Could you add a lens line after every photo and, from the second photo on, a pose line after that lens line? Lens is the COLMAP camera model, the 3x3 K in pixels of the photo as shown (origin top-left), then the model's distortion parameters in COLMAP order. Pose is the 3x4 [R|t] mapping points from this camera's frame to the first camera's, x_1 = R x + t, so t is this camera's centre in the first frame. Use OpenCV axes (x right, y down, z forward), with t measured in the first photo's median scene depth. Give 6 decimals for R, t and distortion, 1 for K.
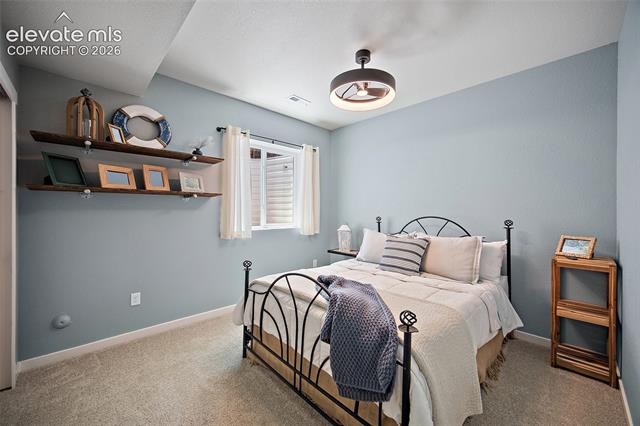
lens RADIAL K [[251.8, 0, 321.8], [0, 251.8, 207.8], [0, 0, 1]] dist [-0.002949, 0.000477]
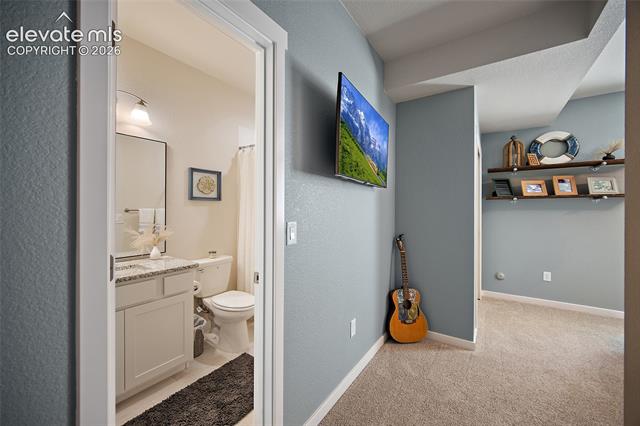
lens RADIAL K [[251.8, 0, 320.3], [0, 251.8, 211.9], [0, 0, 1]] dist [-0.002949, 0.000477]
pose [[0.202018, -0.005139, -0.979368, 0.359164], [-0.000510, 0.999986, -0.005352, 0.026359], [0.979382, 0.001581, 0.202013, -0.498254]]
